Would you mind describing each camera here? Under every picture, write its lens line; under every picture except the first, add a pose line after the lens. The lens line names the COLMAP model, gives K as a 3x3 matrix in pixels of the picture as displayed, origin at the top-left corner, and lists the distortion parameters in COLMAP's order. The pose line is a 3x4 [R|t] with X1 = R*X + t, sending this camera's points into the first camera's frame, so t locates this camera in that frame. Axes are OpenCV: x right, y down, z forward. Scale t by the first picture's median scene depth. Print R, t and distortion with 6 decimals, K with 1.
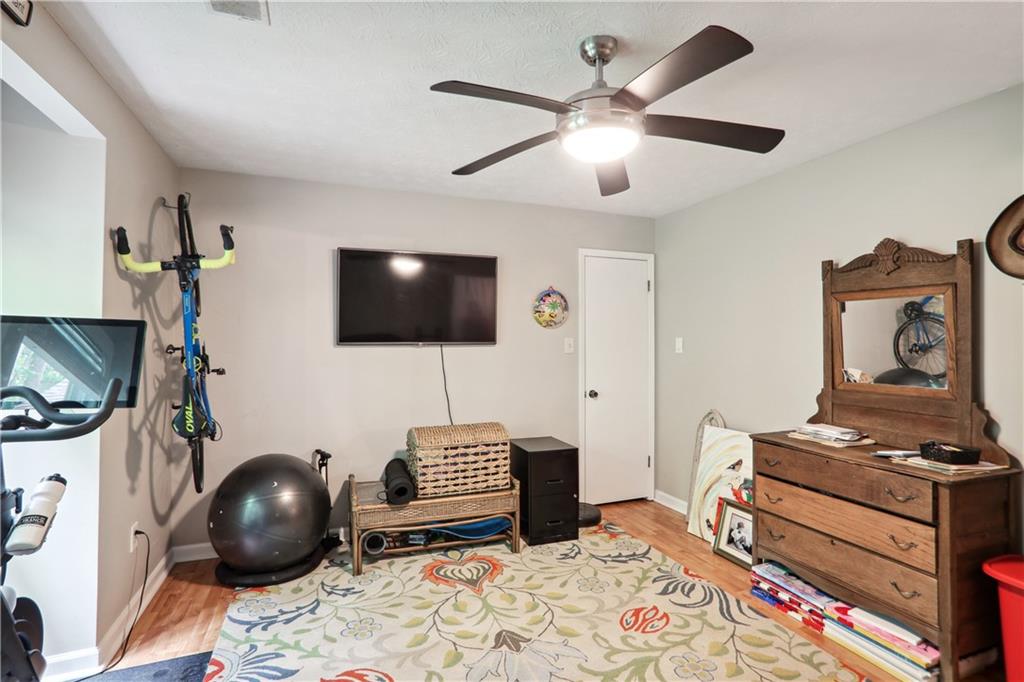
lens RADIAL K [[503.9, 0, 516.0], [0, 503.9, 339.1], [0, 0, 1]] dist [-0.056033, 0.036532]
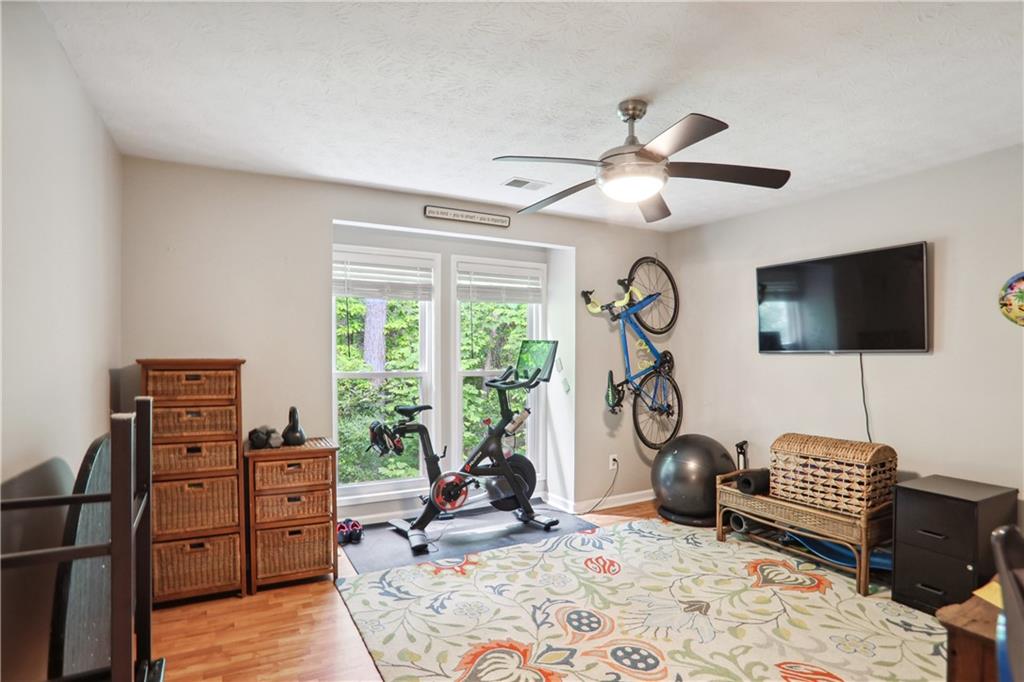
lens RADIAL K [[518.1, 0, 507.2], [0, 518.1, 345.8], [0, 0, 1]] dist [-0.080233, 0.044365]
pose [[0.141355, -0.016326, -0.989824, 0.828212], [0.013987, 0.999797, -0.014493, 0.003244], [0.989860, -0.011796, 0.141554, 0.296856]]
